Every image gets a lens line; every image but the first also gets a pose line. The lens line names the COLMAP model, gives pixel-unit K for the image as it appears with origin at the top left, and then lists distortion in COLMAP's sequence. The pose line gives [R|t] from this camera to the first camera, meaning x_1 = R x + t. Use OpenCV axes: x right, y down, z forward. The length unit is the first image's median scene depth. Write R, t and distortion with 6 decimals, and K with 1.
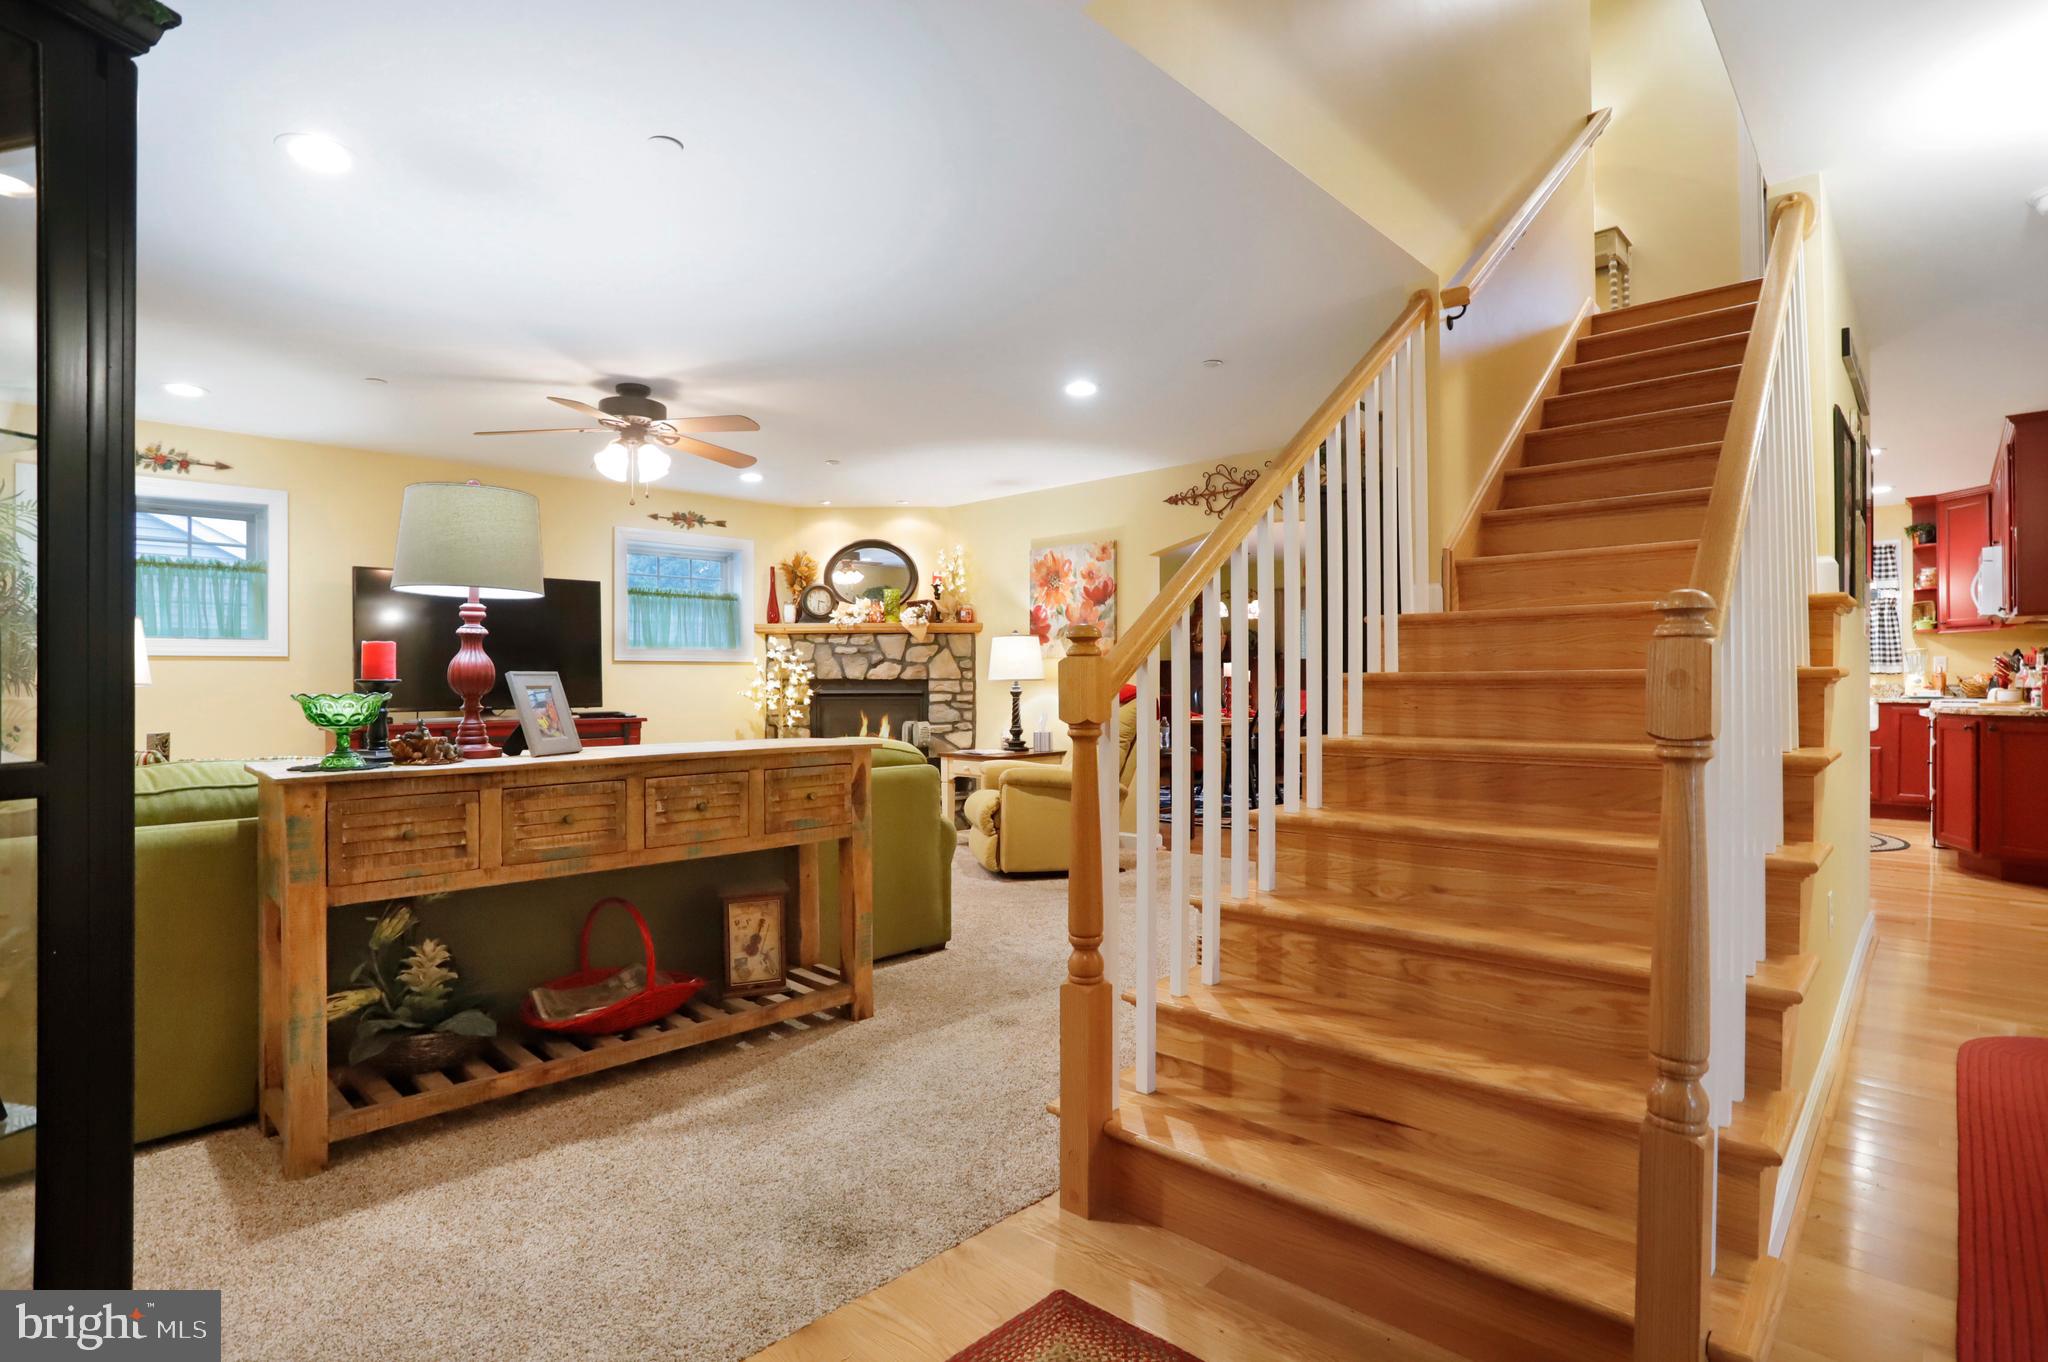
lens RADIAL K [[1024.4, 0, 1025.6], [0, 1024.4, 678.9], [0, 0, 1]] dist [-0.000012, 0.000004]
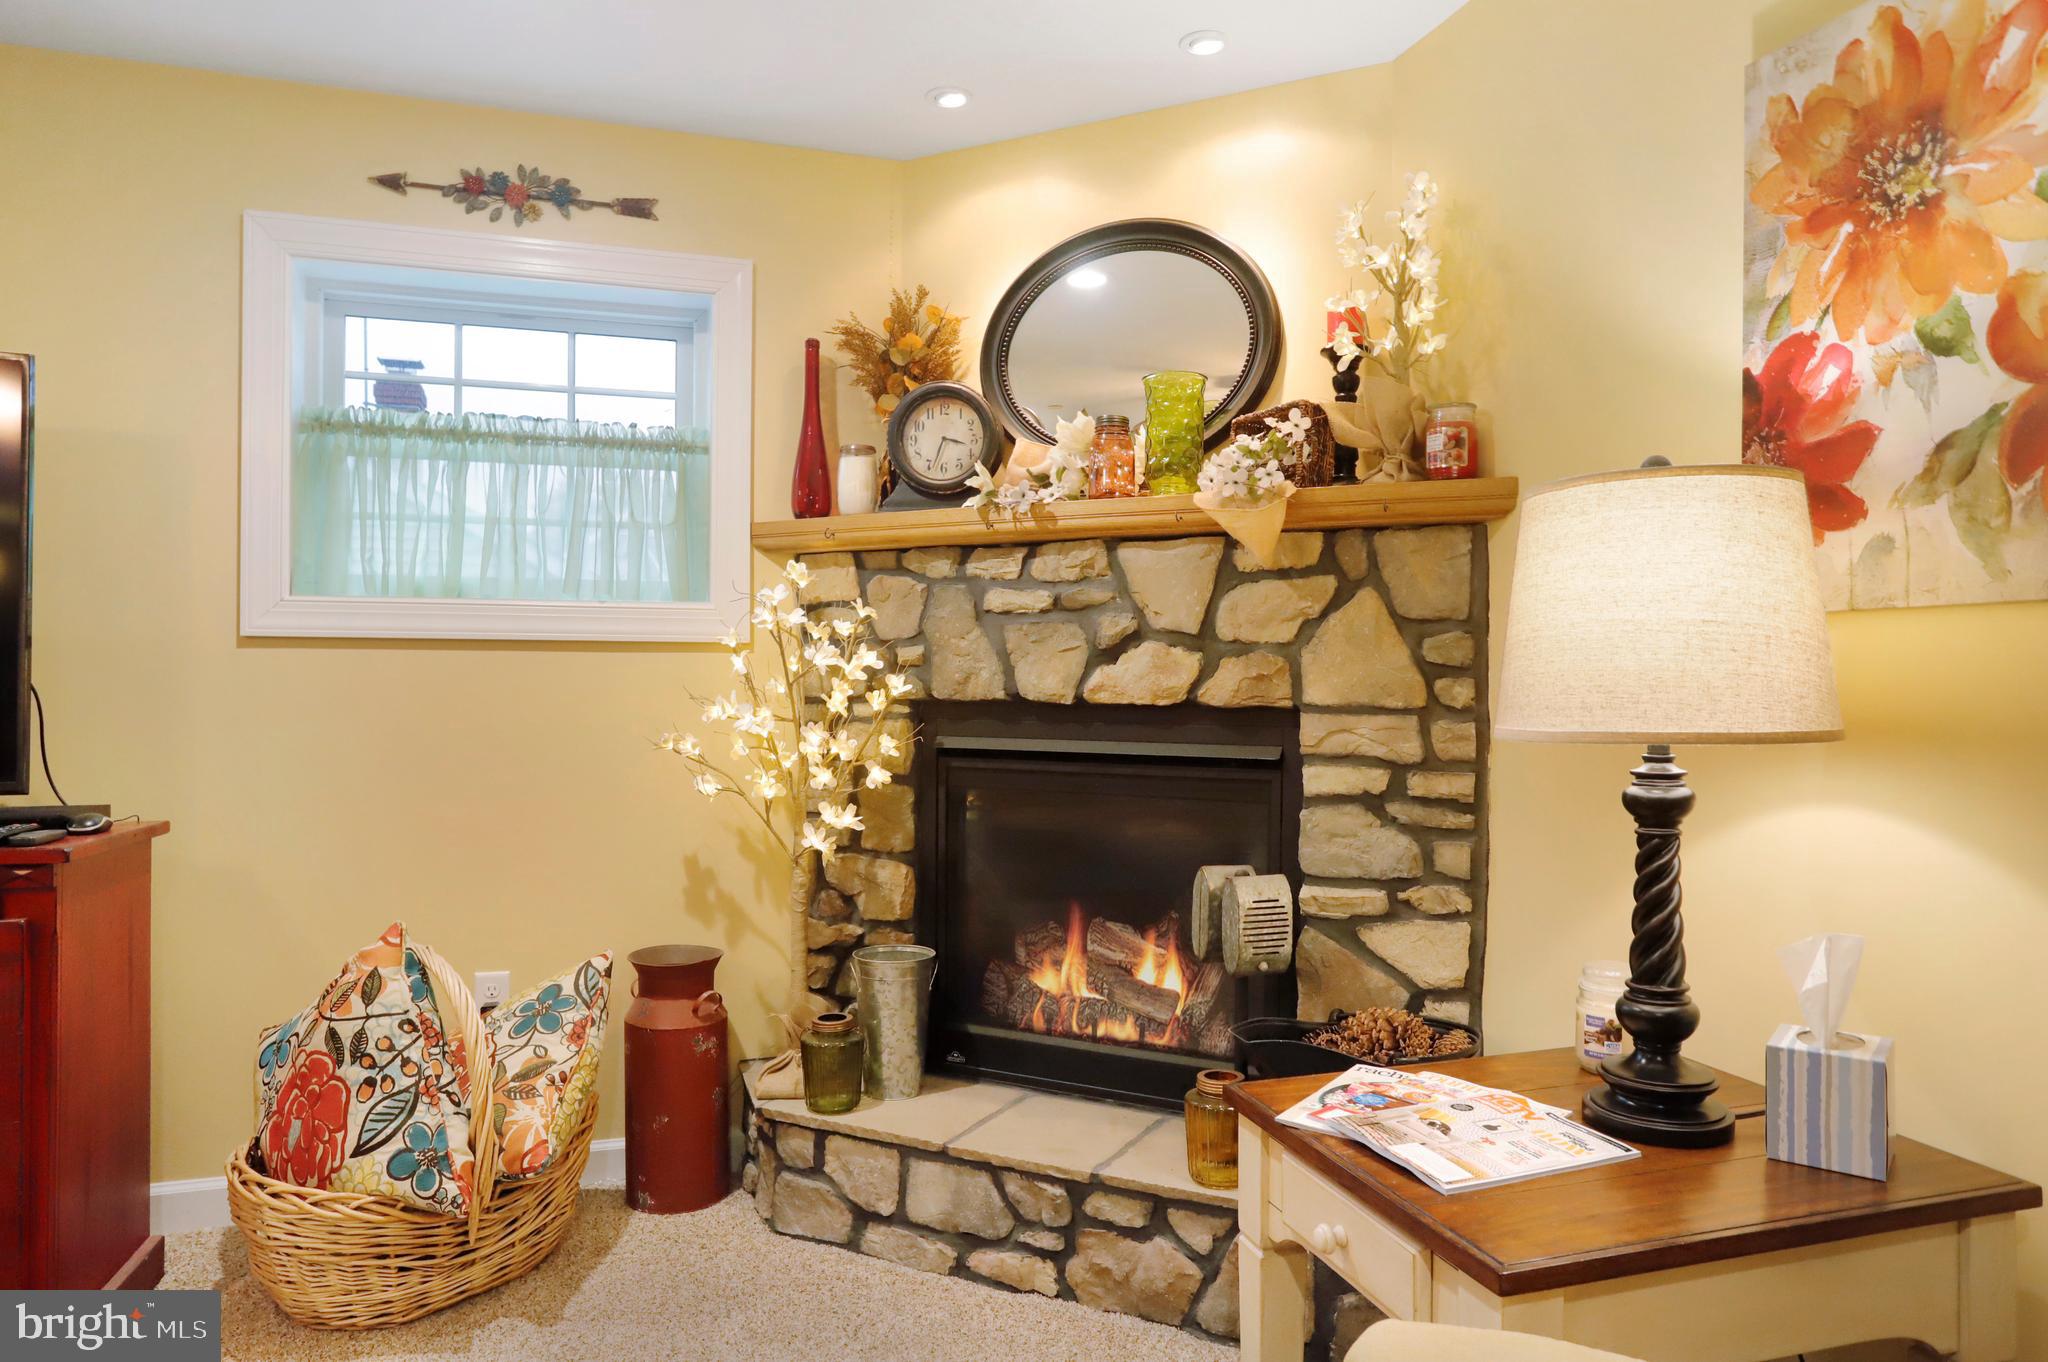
lens RADIAL K [[1316.9, 0, 1019.1], [0, 1316.9, 675.7], [0, 0, 1]] dist [-0.025144, -0.000058]
pose [[0.880916, 0.008822, -0.473190, 0.000451], [-0.008665, 0.999959, 0.002512, -0.007955], [0.473193, 0.001888, 0.880957, 0.673511]]
